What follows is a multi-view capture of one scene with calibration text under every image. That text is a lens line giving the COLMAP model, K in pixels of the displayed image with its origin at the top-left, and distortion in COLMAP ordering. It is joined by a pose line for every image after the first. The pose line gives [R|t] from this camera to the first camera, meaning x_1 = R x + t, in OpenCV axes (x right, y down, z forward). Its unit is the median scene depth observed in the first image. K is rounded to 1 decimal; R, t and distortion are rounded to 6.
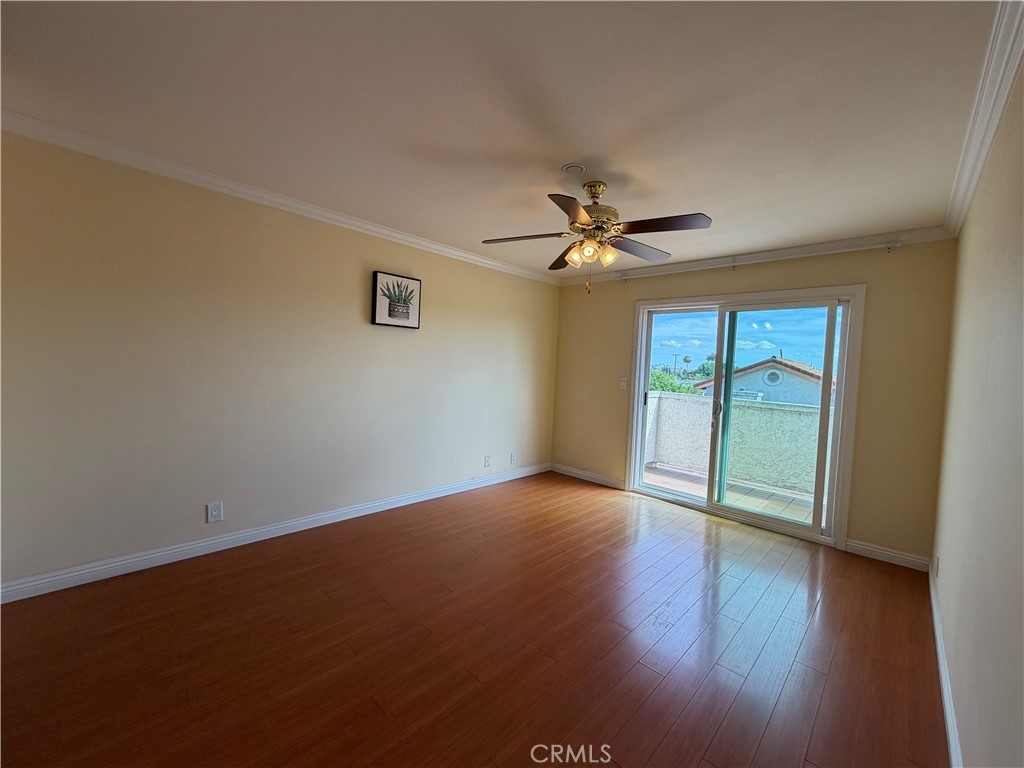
lens RADIAL K [[414.8, 0, 498.6], [0, 414.8, 377.0], [0, 0, 1]] dist [-0.003493, -0.000498]
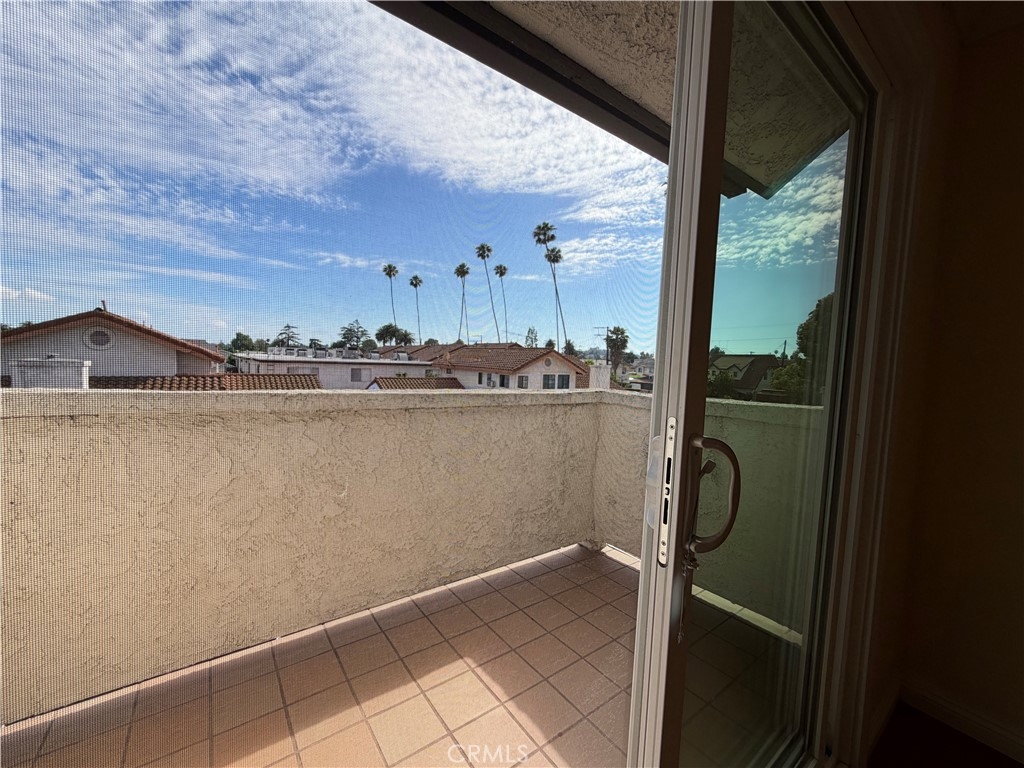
lens RADIAL K [[414.8, 0, 528.5], [0, 414.8, 393.6], [0, 0, 1]] dist [-0.003493, -0.000498]
pose [[0.144504, -0.115683, 0.982719, 0.404544], [-0.011043, 0.992892, 0.118504, 0.020966], [-0.989443, -0.027976, 0.142200, 1.157481]]
